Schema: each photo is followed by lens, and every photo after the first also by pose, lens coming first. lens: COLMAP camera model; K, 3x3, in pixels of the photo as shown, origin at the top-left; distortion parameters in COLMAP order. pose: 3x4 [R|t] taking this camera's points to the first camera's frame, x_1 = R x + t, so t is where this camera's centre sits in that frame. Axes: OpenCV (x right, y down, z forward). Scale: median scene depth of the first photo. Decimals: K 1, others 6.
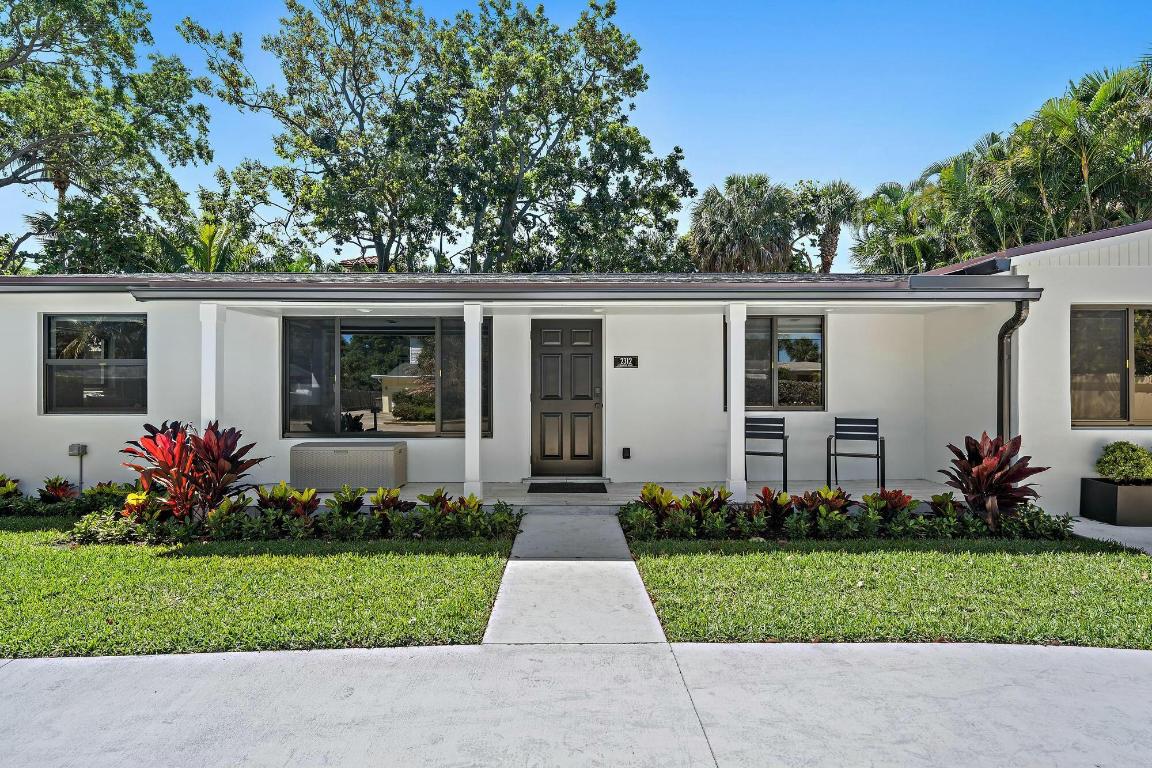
lens RADIAL K [[569.6, 0, 573.1], [0, 569.6, 387.8], [0, 0, 1]] dist [0.002684, -0.003485]
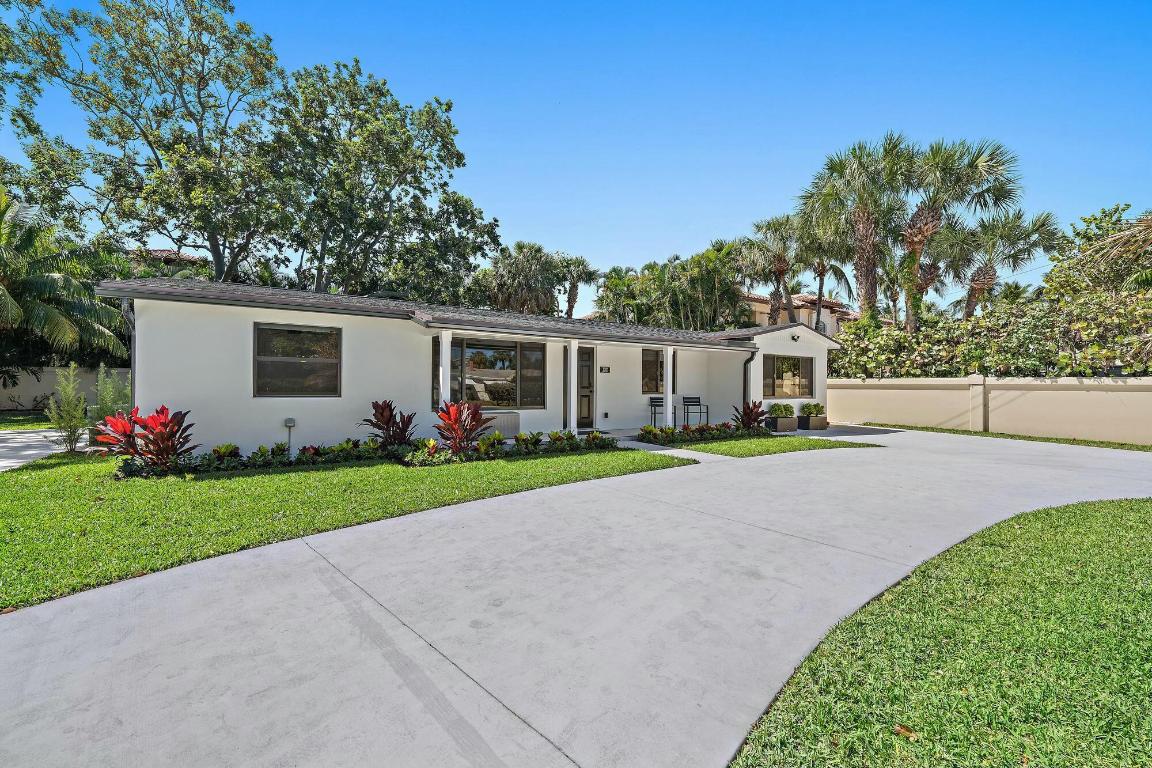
lens RADIAL K [[459.3, 0, 576.1], [0, 459.3, 385.6], [0, 0, 1]] dist [-0.002784, -0.000446]
pose [[0.842811, 0.007955, 0.538150, -0.297325], [-0.007606, 0.999967, -0.002868, 0.005318], [-0.538155, -0.001676, 0.842844, -0.104290]]
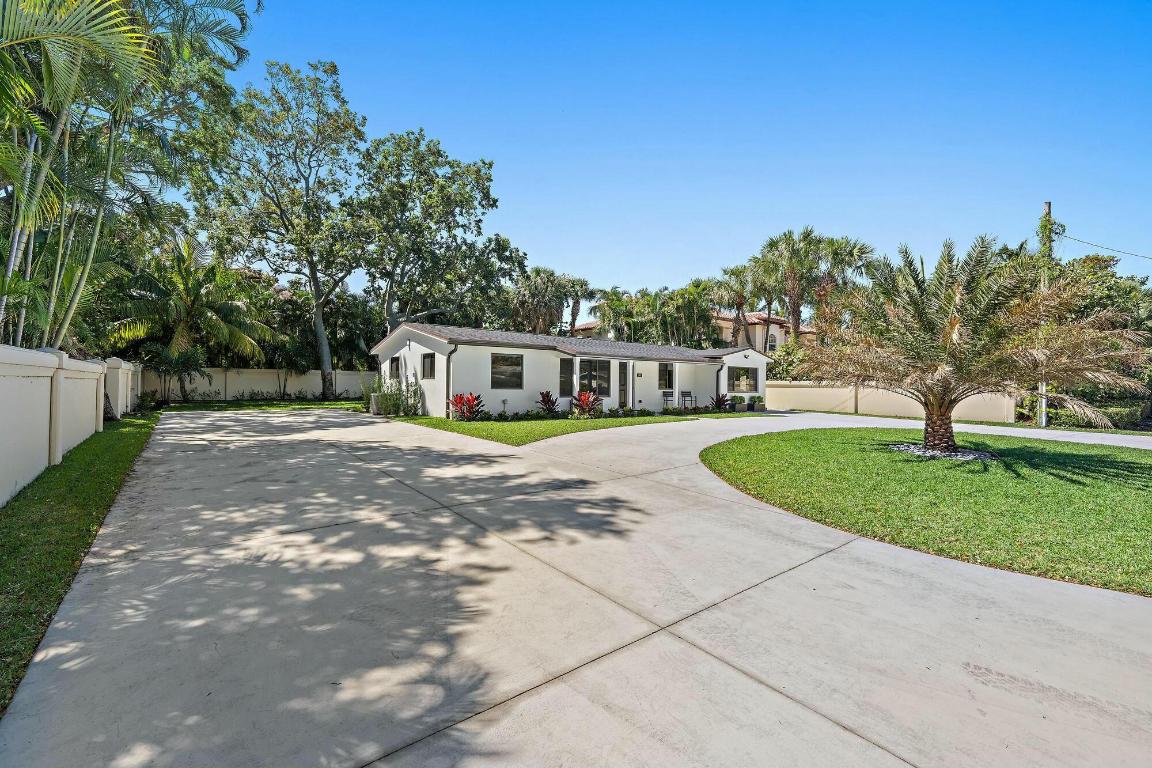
lens RADIAL K [[481.8, 0, 577.9], [0, 481.8, 383.5], [0, 0, 1]] dist [-0.003410, -0.000056]
pose [[0.794236, 0.013967, 0.607449, -0.687251], [-0.013792, 0.999893, -0.004956, 0.008897], [-0.607453, -0.004442, 0.794343, -0.380920]]
